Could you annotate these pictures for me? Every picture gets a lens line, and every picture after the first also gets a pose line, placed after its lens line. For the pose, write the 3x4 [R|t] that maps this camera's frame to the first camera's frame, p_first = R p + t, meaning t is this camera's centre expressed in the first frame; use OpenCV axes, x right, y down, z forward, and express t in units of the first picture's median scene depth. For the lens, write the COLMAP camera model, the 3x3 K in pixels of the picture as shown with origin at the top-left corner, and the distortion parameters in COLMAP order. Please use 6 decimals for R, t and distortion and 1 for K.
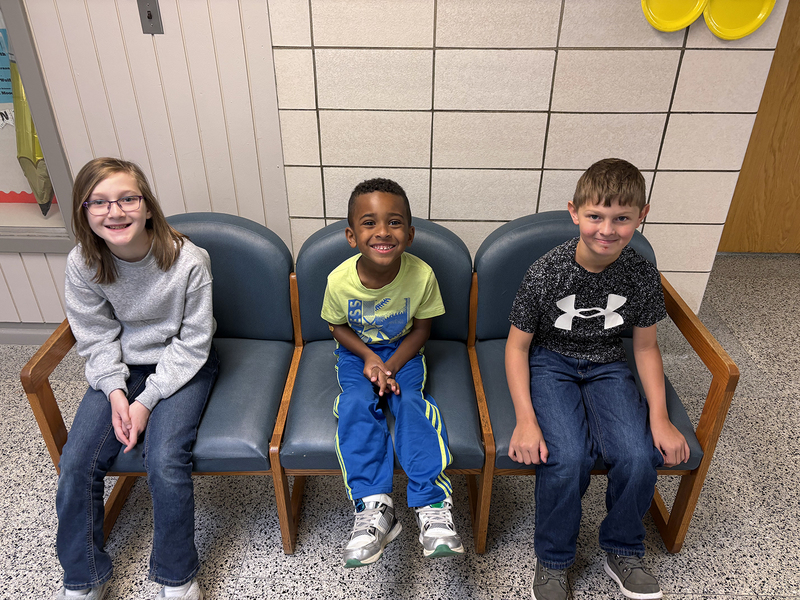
lens RADIAL K [[604.0, 0, 399.7], [0, 604.0, 301.2], [0, 0, 1]] dist [0.042191, -0.056199]
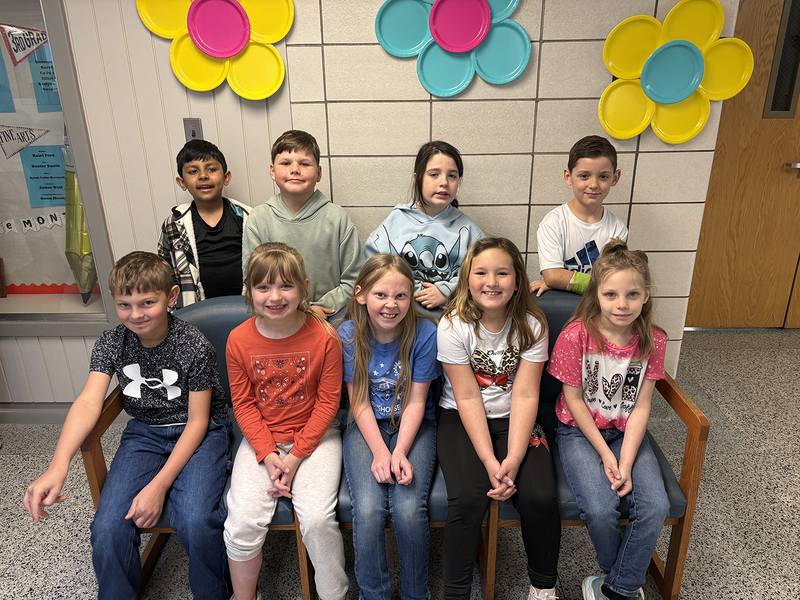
lens RADIAL K [[604.0, 0, 399.7], [0, 604.0, 301.2], [0, 0, 1]] dist [0.042191, -0.056199]
pose [[0.999725, -0.020597, 0.011203, -0.022947], [0.022113, 0.987123, -0.158428, 0.054733], [-0.007796, 0.158632, 0.987307, -0.130791]]
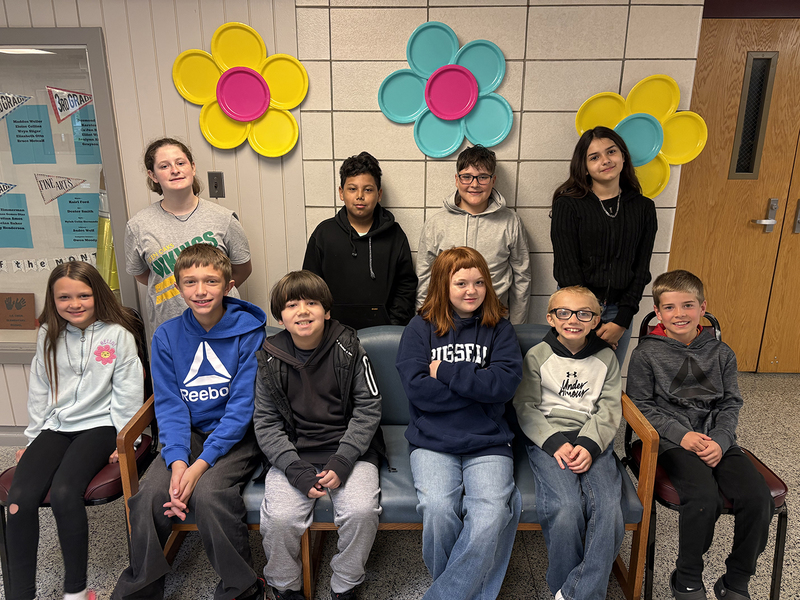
lens RADIAL K [[604.0, 0, 399.7], [0, 604.0, 301.2], [0, 0, 1]] dist [0.042191, -0.056199]
pose [[0.999928, -0.003155, 0.011617, -0.015742], [0.005833, 0.971186, -0.238253, 0.106048], [-0.010531, 0.238303, 0.971134, -0.254123]]
